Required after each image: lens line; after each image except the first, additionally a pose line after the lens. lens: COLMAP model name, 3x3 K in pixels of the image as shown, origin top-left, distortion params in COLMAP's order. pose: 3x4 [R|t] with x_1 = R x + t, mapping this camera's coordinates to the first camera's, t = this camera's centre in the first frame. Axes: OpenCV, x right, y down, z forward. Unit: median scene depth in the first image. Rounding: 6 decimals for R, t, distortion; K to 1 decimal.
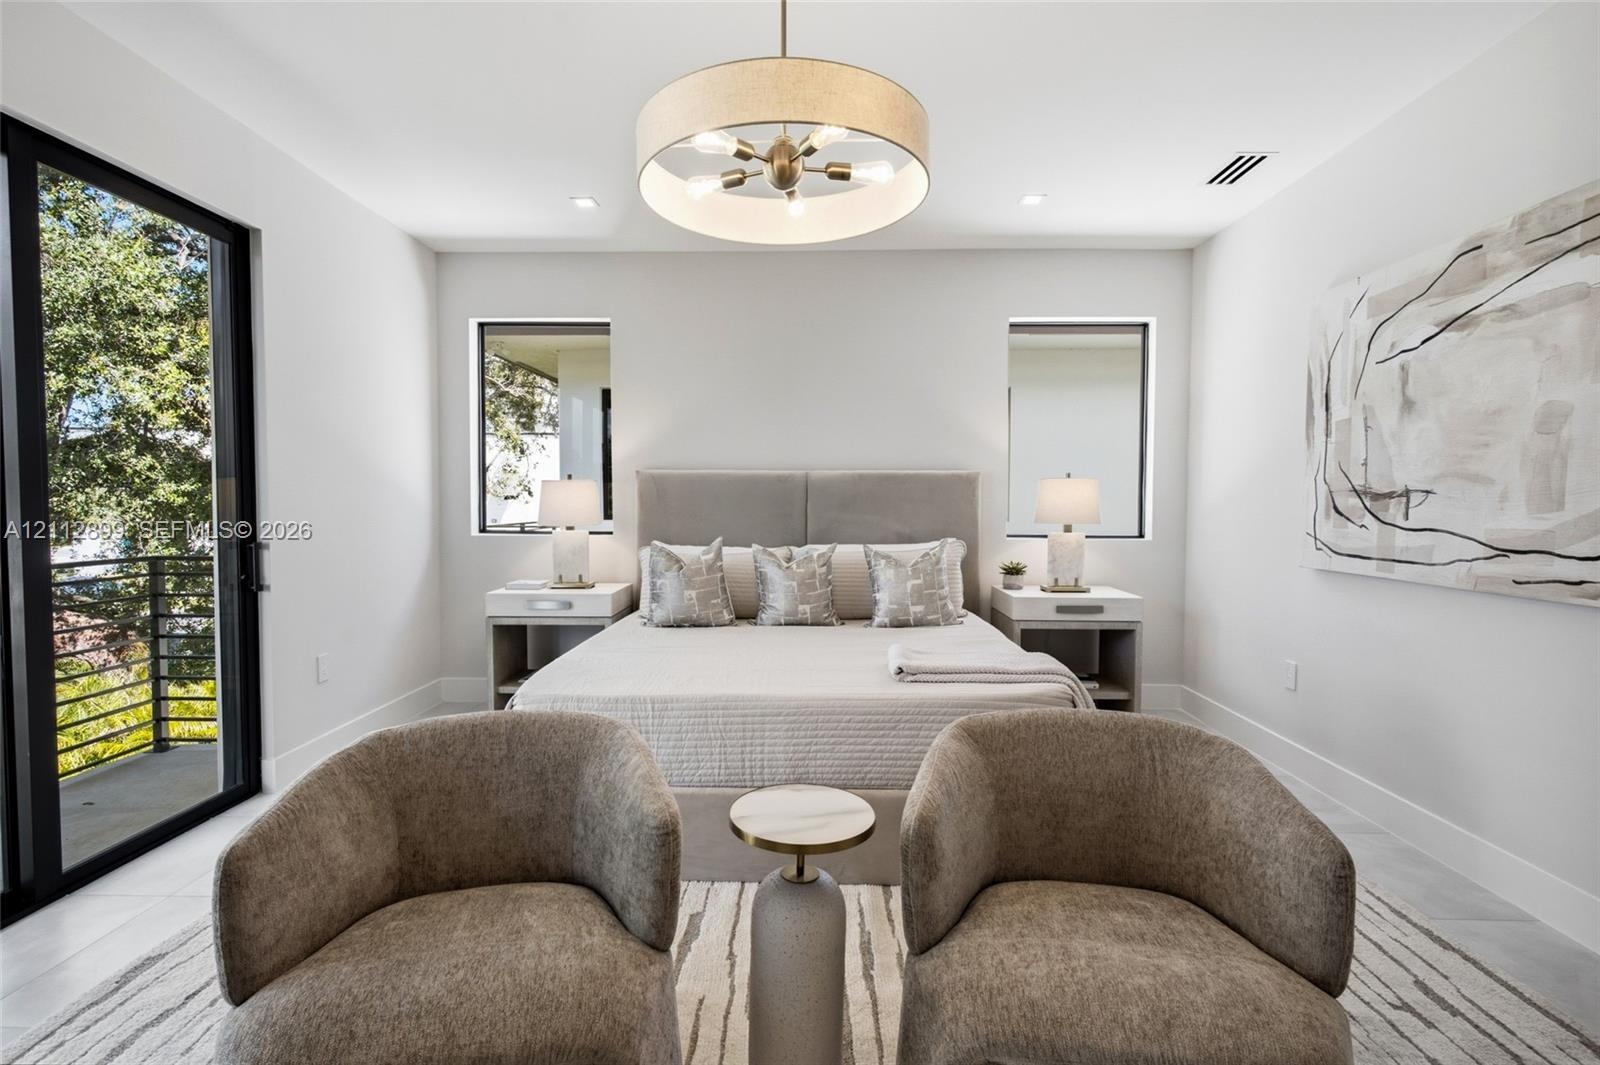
lens RADIAL K [[759.9, 0, 800.0], [0, 759.9, 532.5], [0, 0, 1]] dist [0.001937, -0.000670]
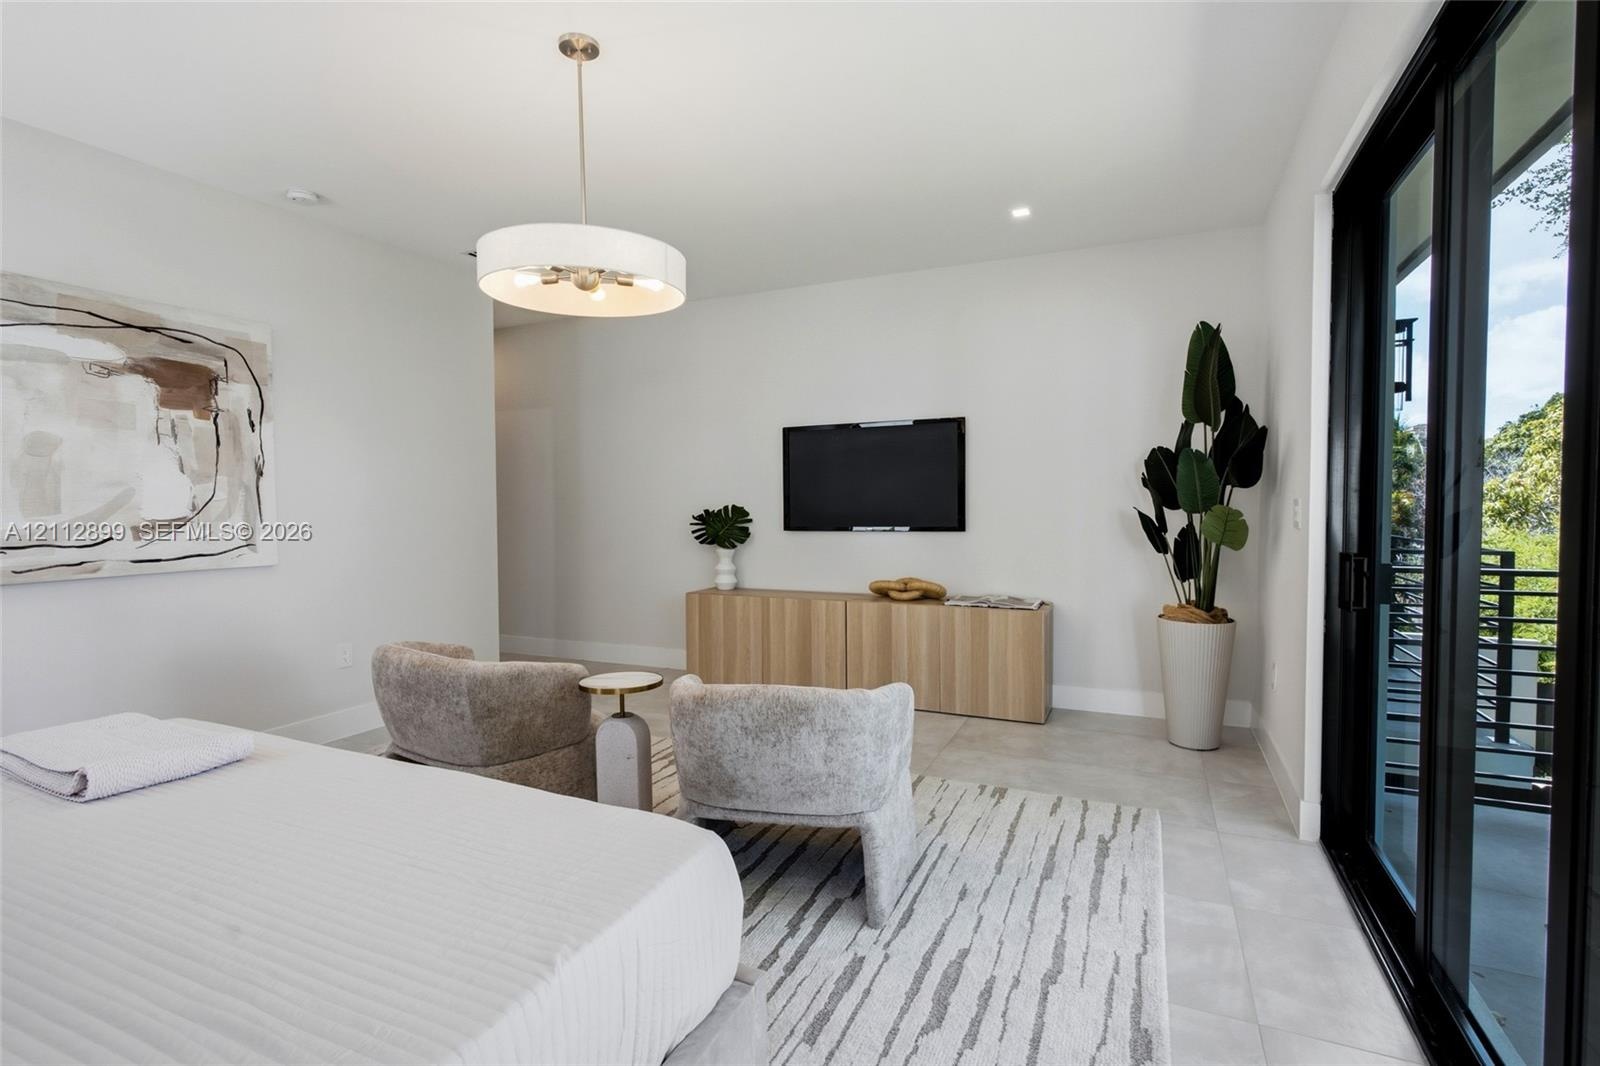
lens RADIAL K [[759.9, 0, 800.0], [0, 759.9, 533.0], [0, 0, 1]] dist [0.001937, -0.000670]
pose [[-0.916711, -0.012113, 0.399368, -0.771657], [0.018093, 0.997256, 0.071780, -0.067875], [-0.399142, 0.073027, -0.913976, 1.714059]]
